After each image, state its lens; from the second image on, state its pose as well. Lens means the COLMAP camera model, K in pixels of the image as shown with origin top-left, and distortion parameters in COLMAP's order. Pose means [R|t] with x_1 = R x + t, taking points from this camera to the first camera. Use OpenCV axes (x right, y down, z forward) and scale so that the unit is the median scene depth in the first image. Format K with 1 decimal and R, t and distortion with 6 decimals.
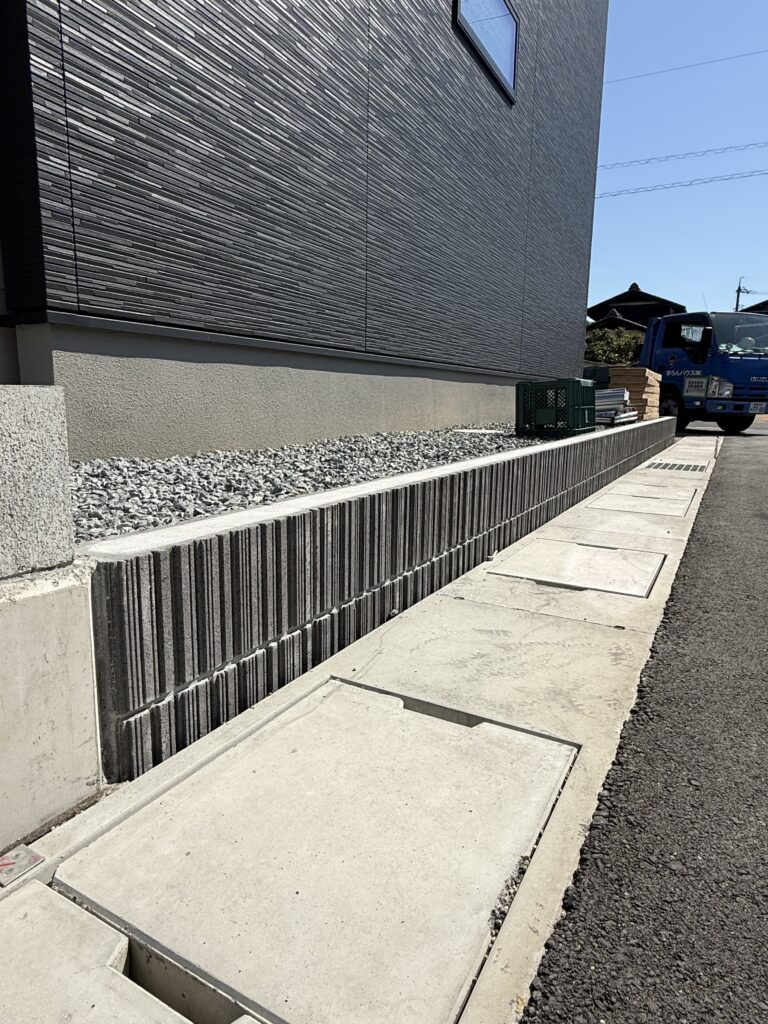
lens RADIAL K [[624.9, 0, 384.0], [0, 624.9, 512.0], [0, 0, 1]] dist [-0.001086, -0.001056]
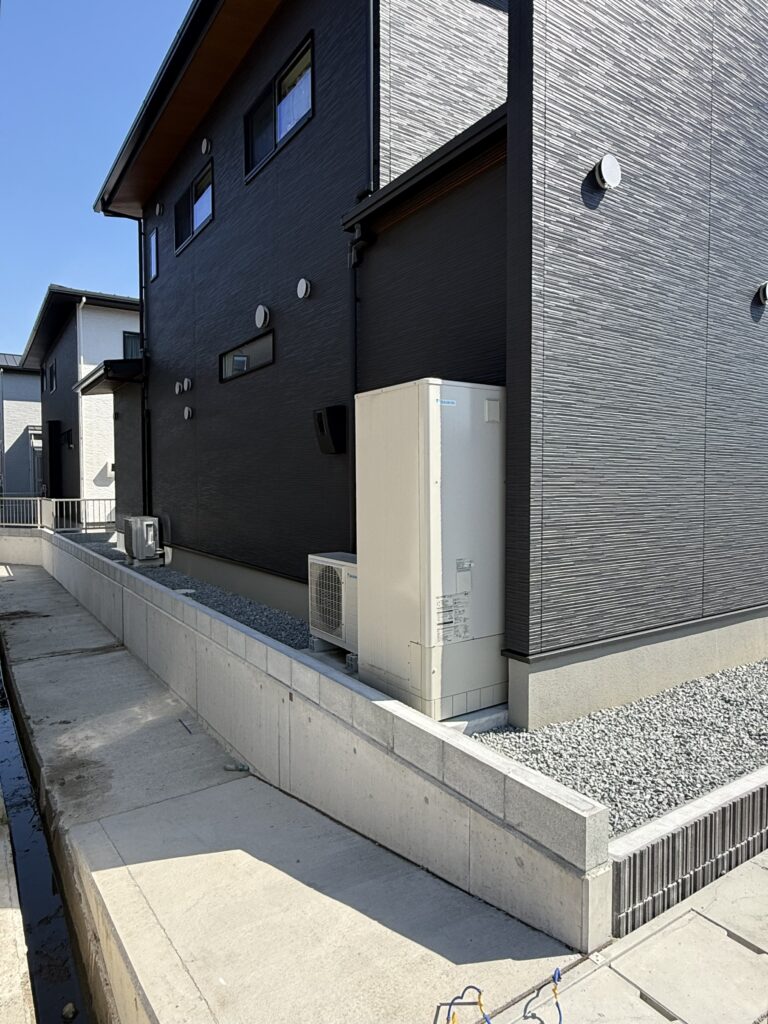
lens RADIAL K [[644.1, 0, 384.0], [0, 644.1, 512.0], [0, 0, 1]] dist [0.005279, 0.000433]
pose [[0.887822, 0.002465, -0.460181, 0.000911], [-0.066182, 0.990274, -0.122379, -0.834354], [0.455404, 0.139106, 0.879350, -1.845769]]
